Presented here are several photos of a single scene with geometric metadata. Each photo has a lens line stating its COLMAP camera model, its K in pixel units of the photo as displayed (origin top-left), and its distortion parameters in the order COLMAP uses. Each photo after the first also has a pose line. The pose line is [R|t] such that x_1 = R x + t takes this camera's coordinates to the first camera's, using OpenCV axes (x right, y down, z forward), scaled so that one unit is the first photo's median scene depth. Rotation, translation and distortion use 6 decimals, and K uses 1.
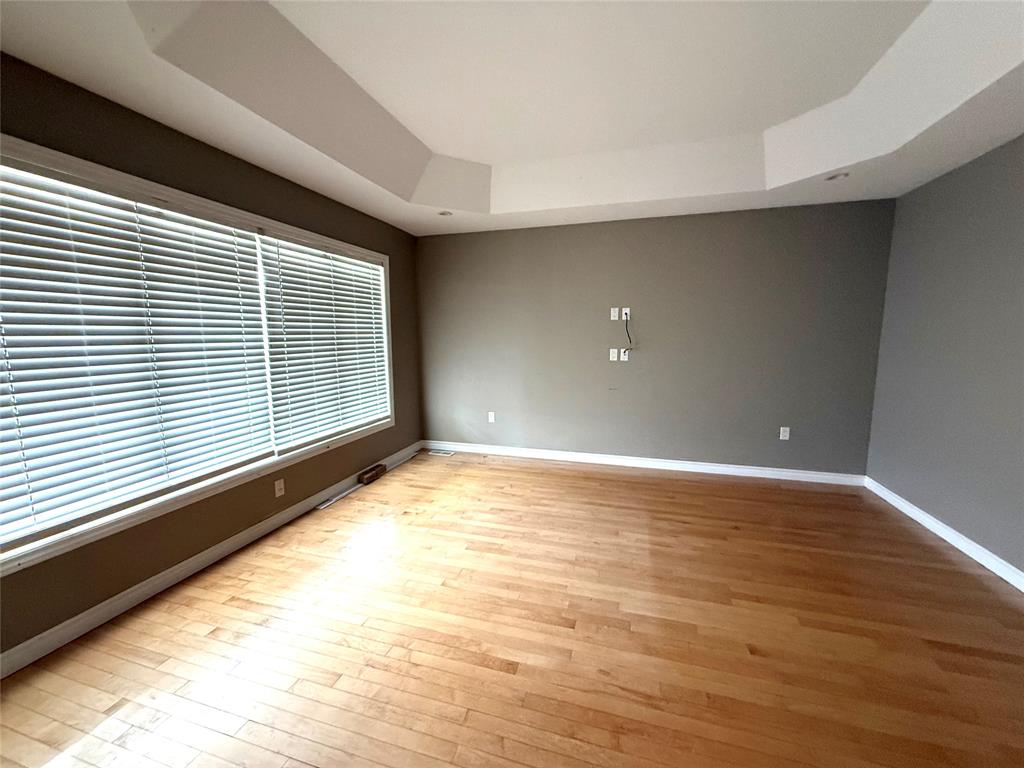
lens RADIAL K [[404.7, 0, 512.0], [0, 404.7, 384.0], [0, 0, 1]] dist [0.001335, 0.000090]
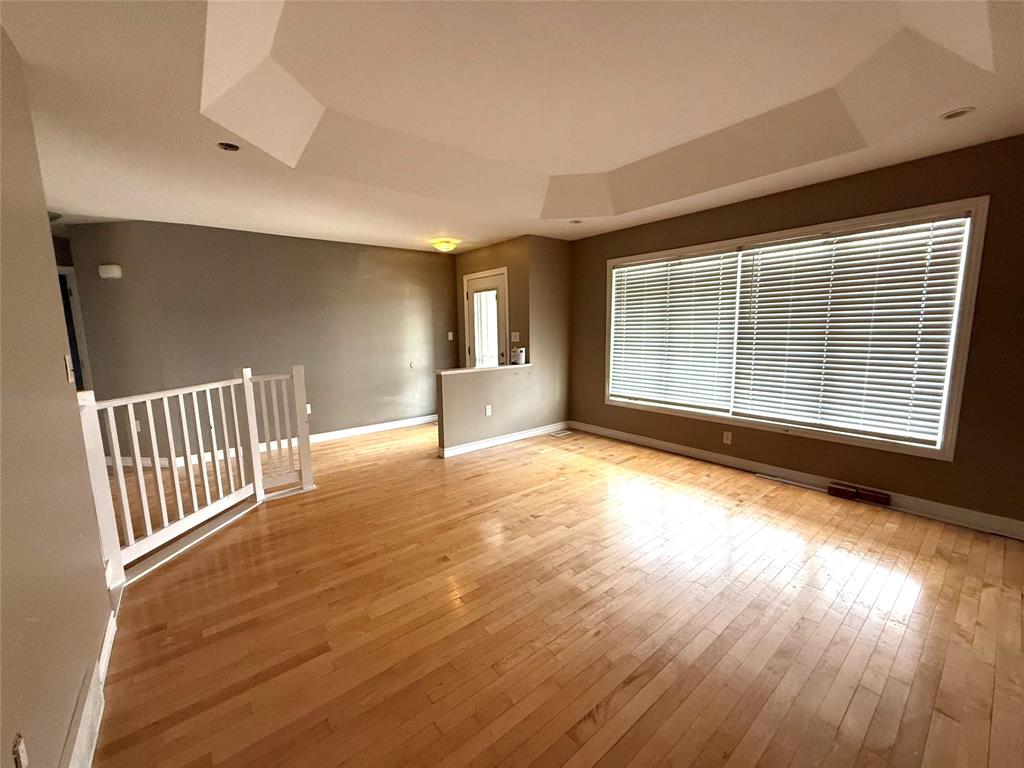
lens RADIAL K [[404.7, 0, 512.0], [0, 404.7, 384.0], [0, 0, 1]] dist [0.001335, 0.000090]
pose [[-0.557668, 0.128795, -0.820011, 0.912457], [-0.084596, 0.973926, 0.210502, -0.142563], [0.825742, 0.186760, -0.532232, 1.082750]]
